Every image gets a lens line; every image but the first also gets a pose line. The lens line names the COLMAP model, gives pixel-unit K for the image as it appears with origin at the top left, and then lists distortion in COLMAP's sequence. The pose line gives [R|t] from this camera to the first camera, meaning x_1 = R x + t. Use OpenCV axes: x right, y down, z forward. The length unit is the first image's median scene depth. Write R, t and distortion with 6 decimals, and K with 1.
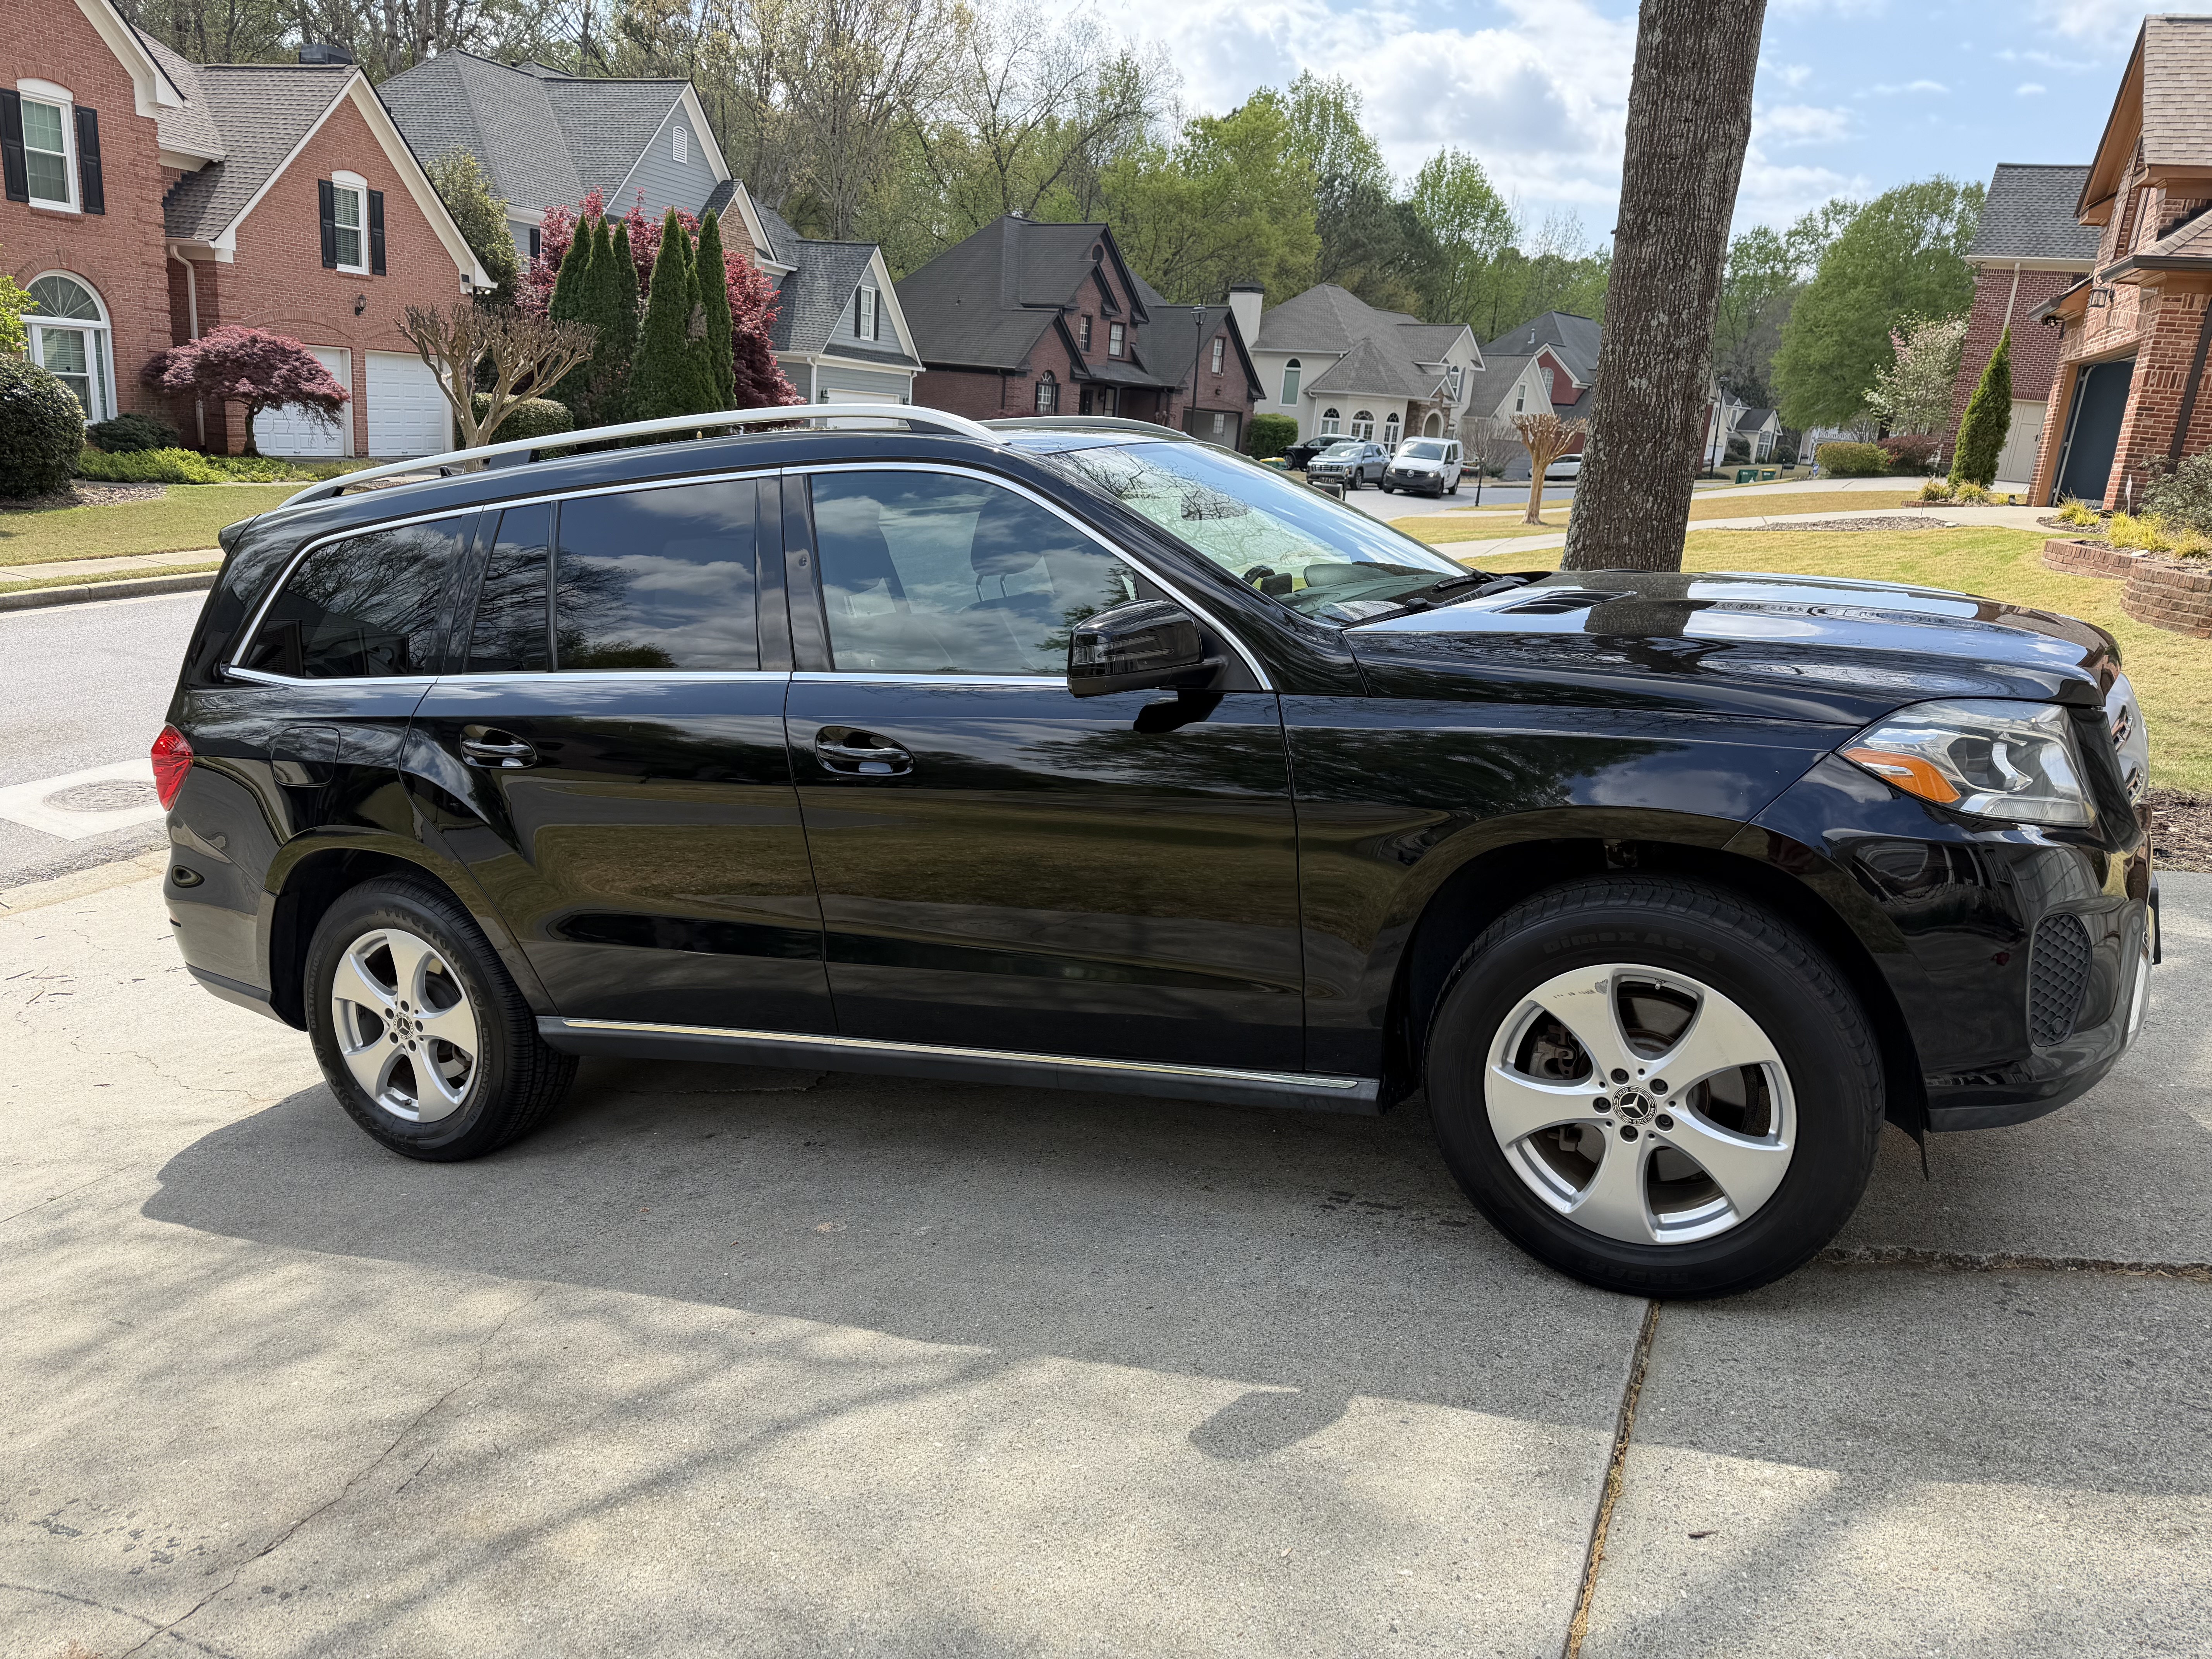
lens RADIAL K [[1516.4, 0, 1106.0], [0, 1516.4, 829.5], [0, 0, 1]] dist [0.006463, -0.022525]
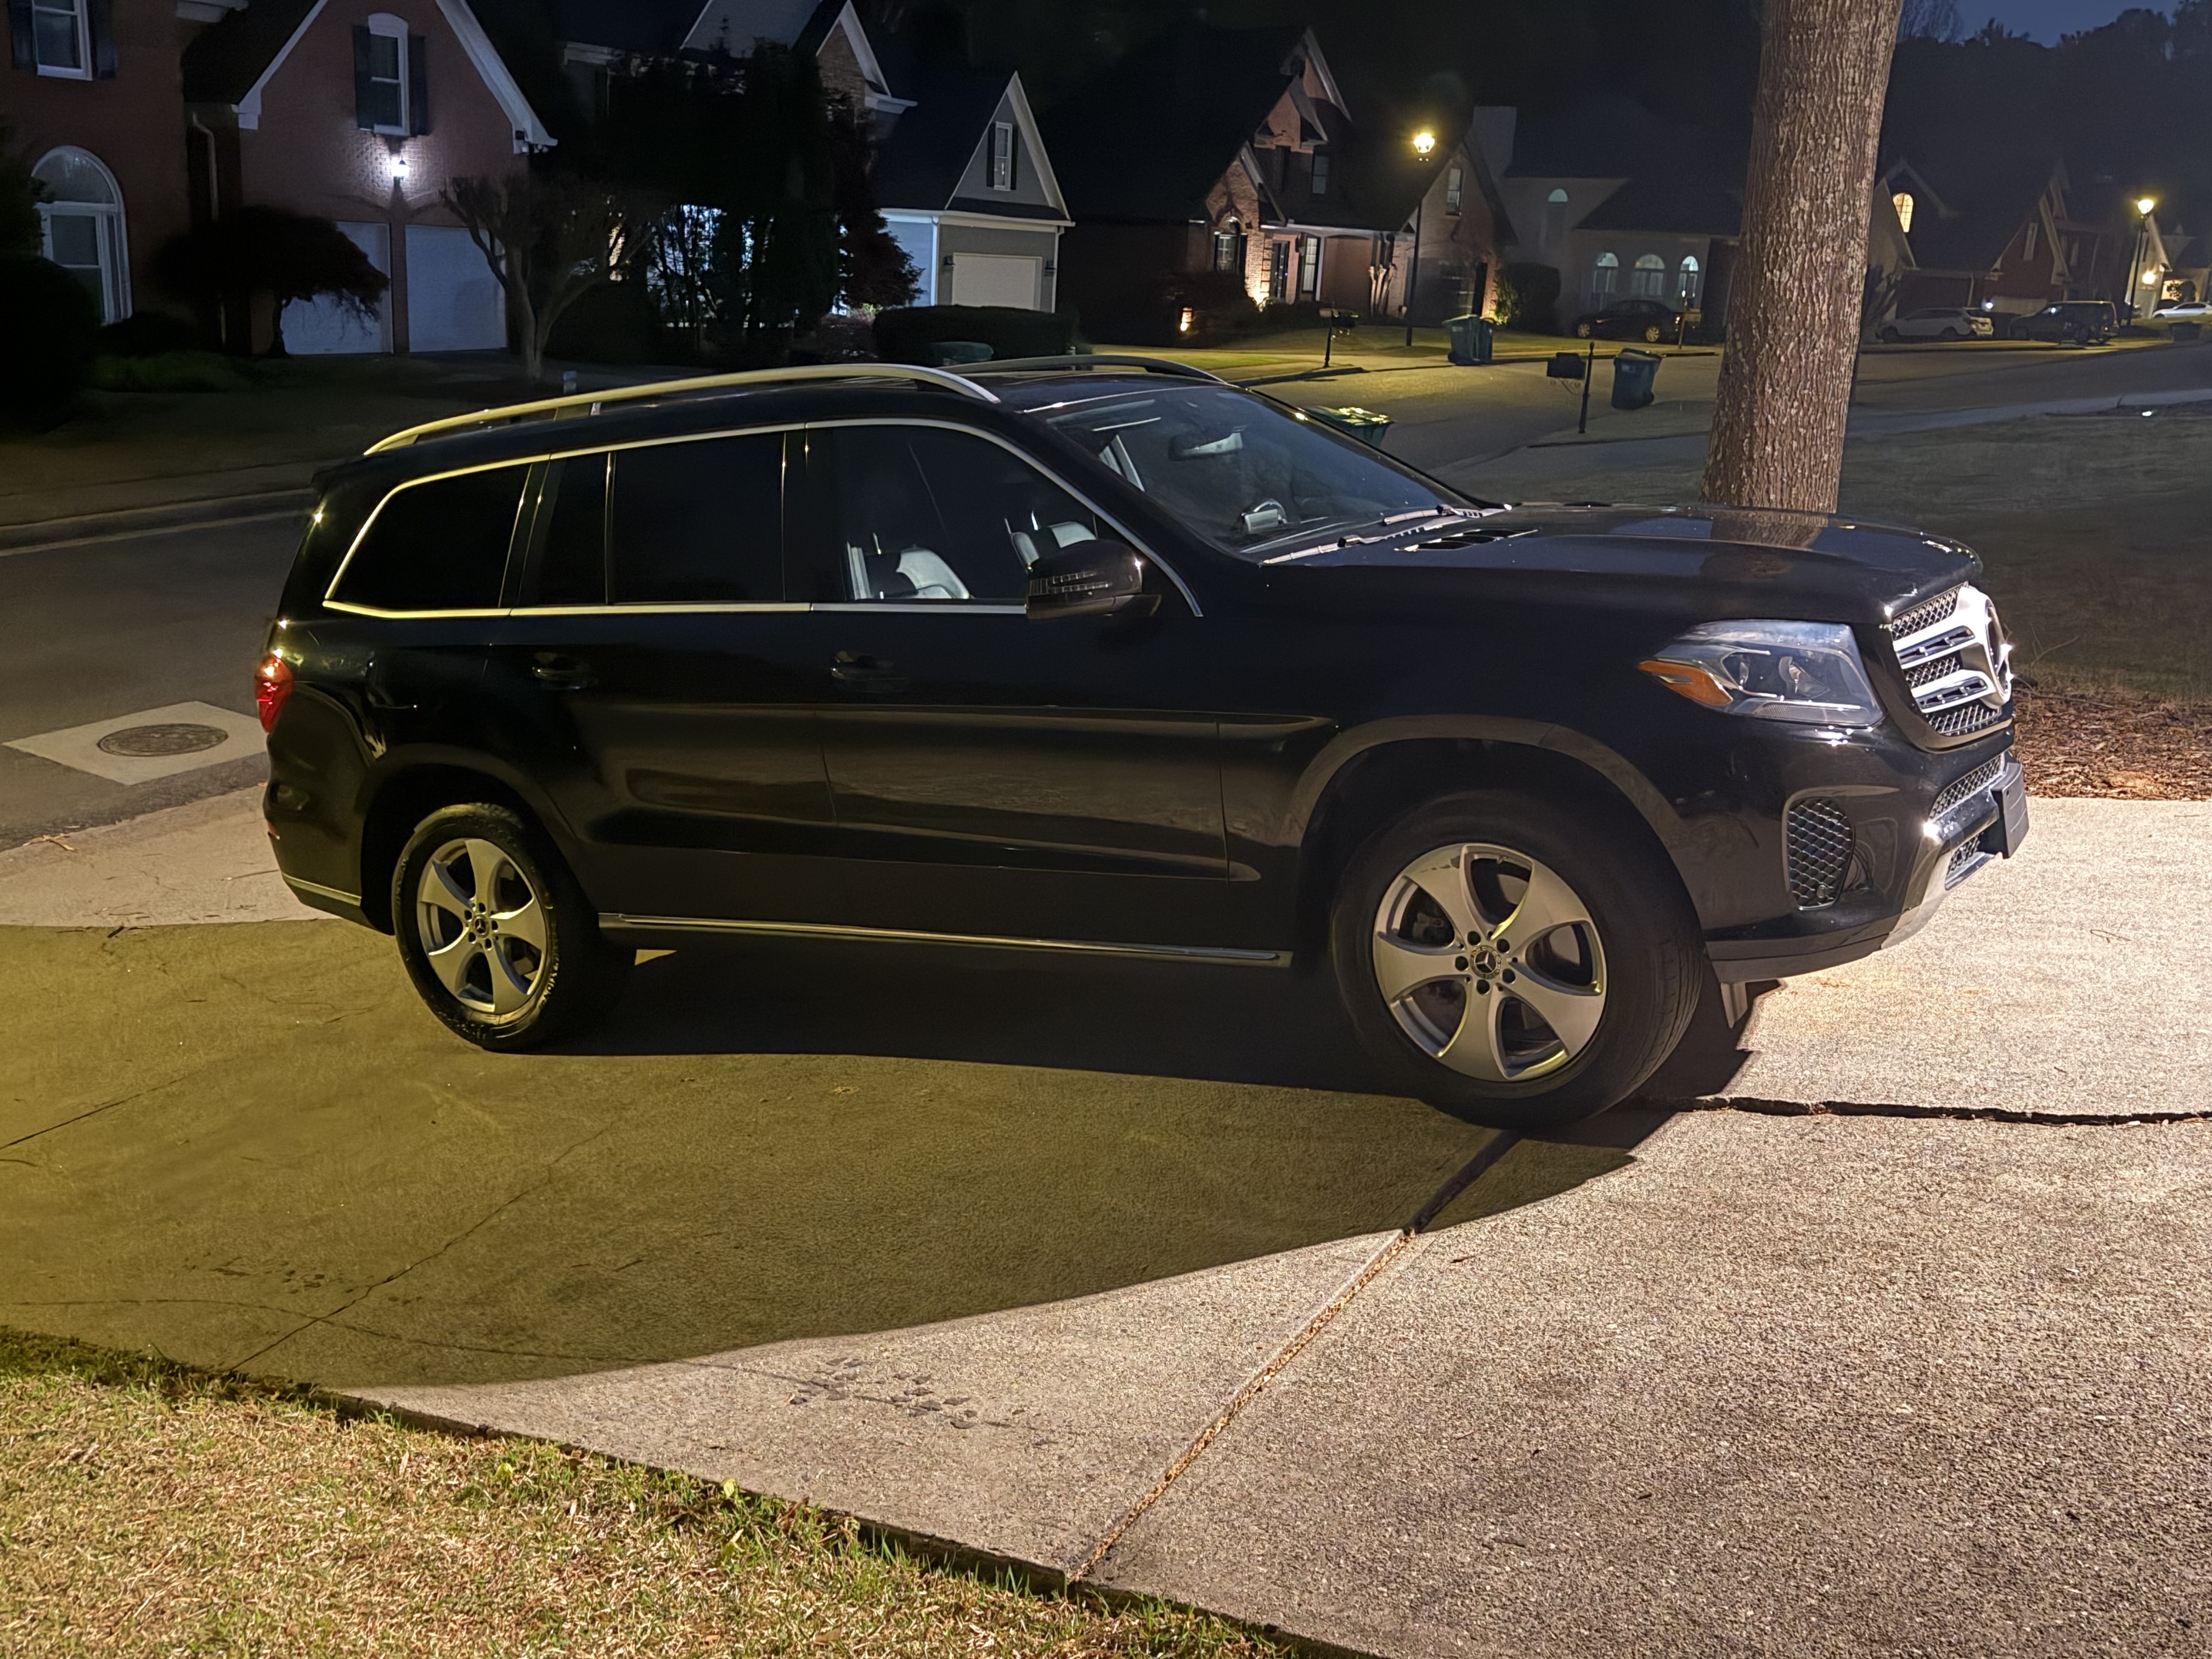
lens RADIAL K [[2012.1, 0, 1106.0], [0, 2012.1, 829.5], [0, 0, 1]] dist [0.082768, -0.185285]
pose [[0.993276, 0.005367, -0.115646, 0.038529], [-0.004511, 0.999961, 0.007656, 0.010873], [0.115682, -0.007082, 0.993261, -0.099204]]
